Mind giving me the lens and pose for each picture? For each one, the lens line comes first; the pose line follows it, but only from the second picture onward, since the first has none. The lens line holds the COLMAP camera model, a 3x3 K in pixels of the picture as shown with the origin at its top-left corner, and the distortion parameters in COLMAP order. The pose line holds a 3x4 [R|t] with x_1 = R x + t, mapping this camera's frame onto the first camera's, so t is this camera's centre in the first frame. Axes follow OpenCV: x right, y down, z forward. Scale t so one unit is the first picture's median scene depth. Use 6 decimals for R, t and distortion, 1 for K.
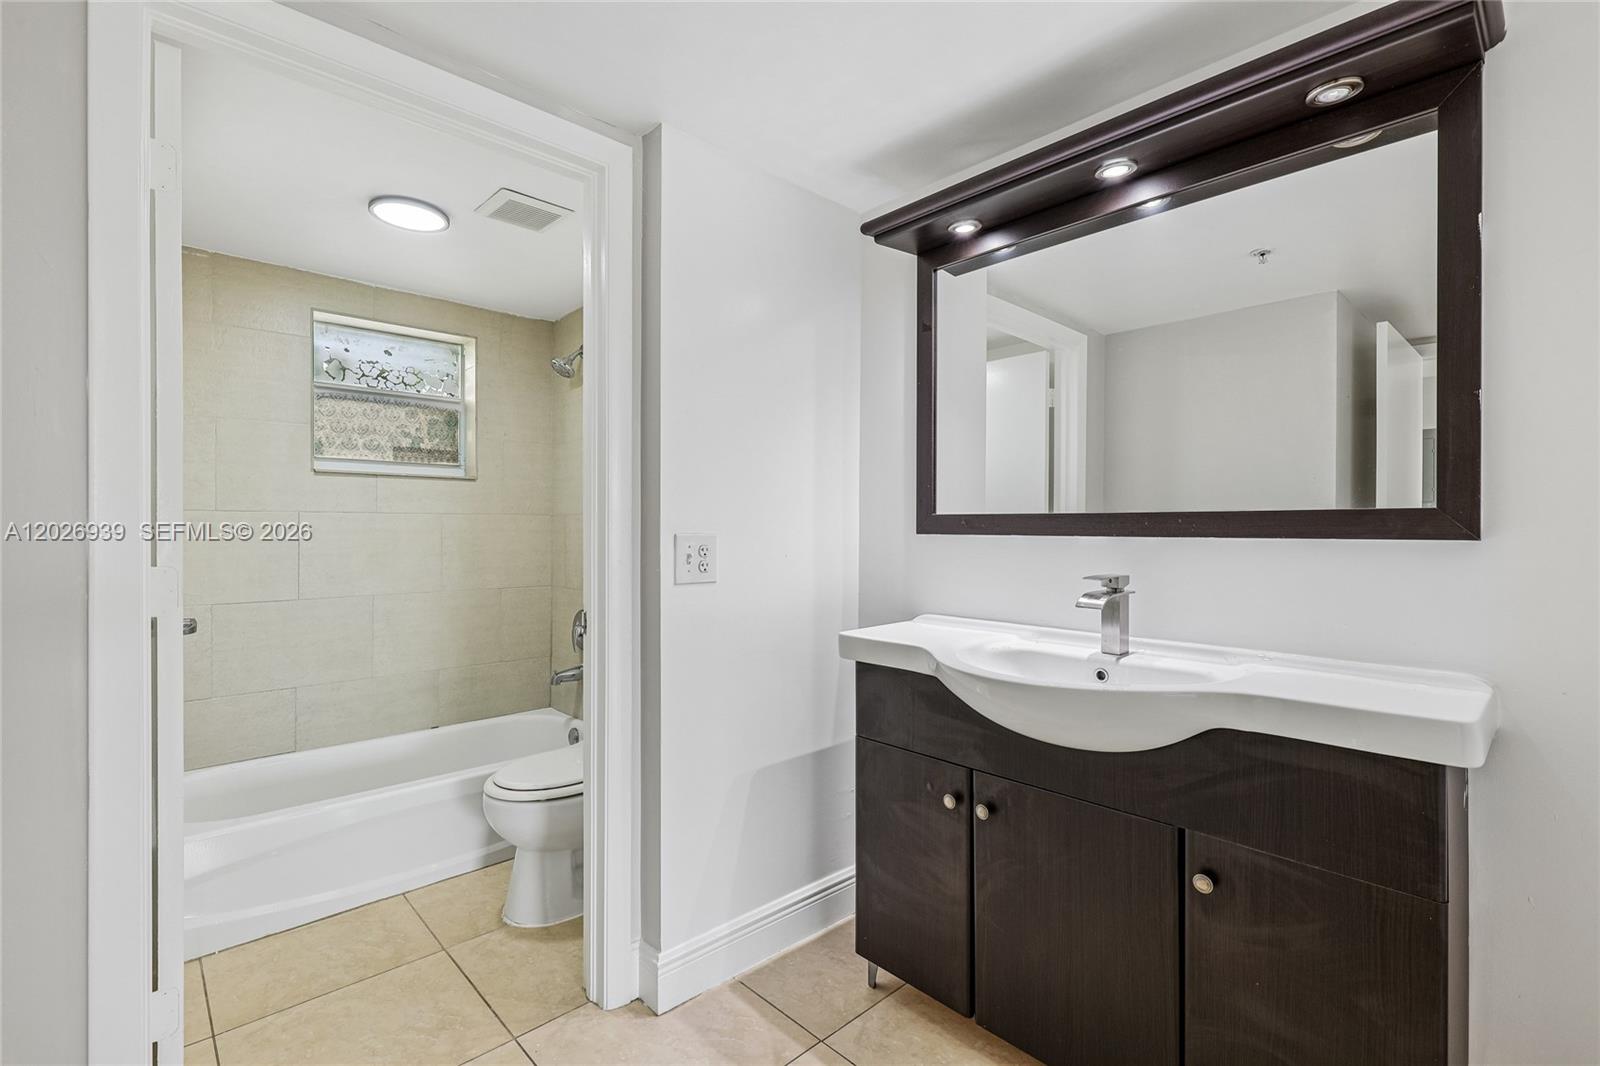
lens RADIAL K [[726.7, 0, 781.8], [0, 726.7, 549.2], [0, 0, 1]] dist [-0.004362, 0.003638]
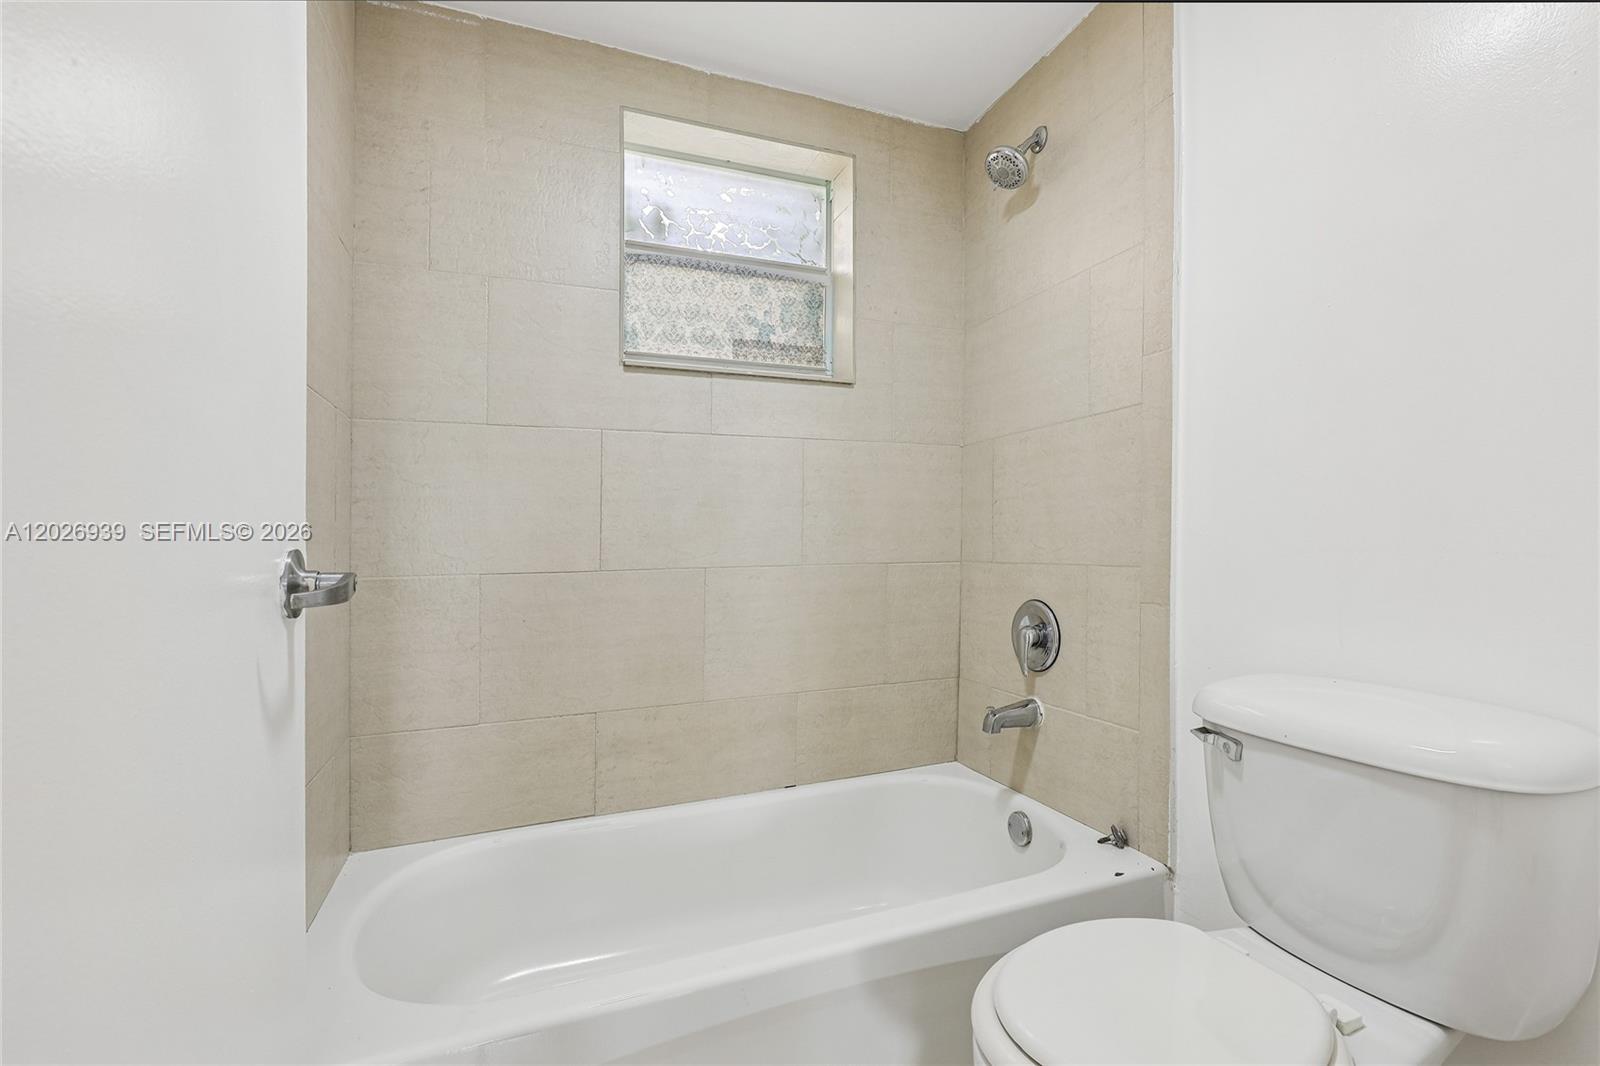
lens RADIAL K [[726.7, 0, 814.3], [0, 726.7, 534.0], [0, 0, 1]] dist [-0.004362, 0.003638]
pose [[0.942067, -0.008750, -0.335311, -0.249915], [-0.001208, 0.999565, -0.029476, 0.049191], [0.335423, 0.028173, 0.941646, 0.417681]]
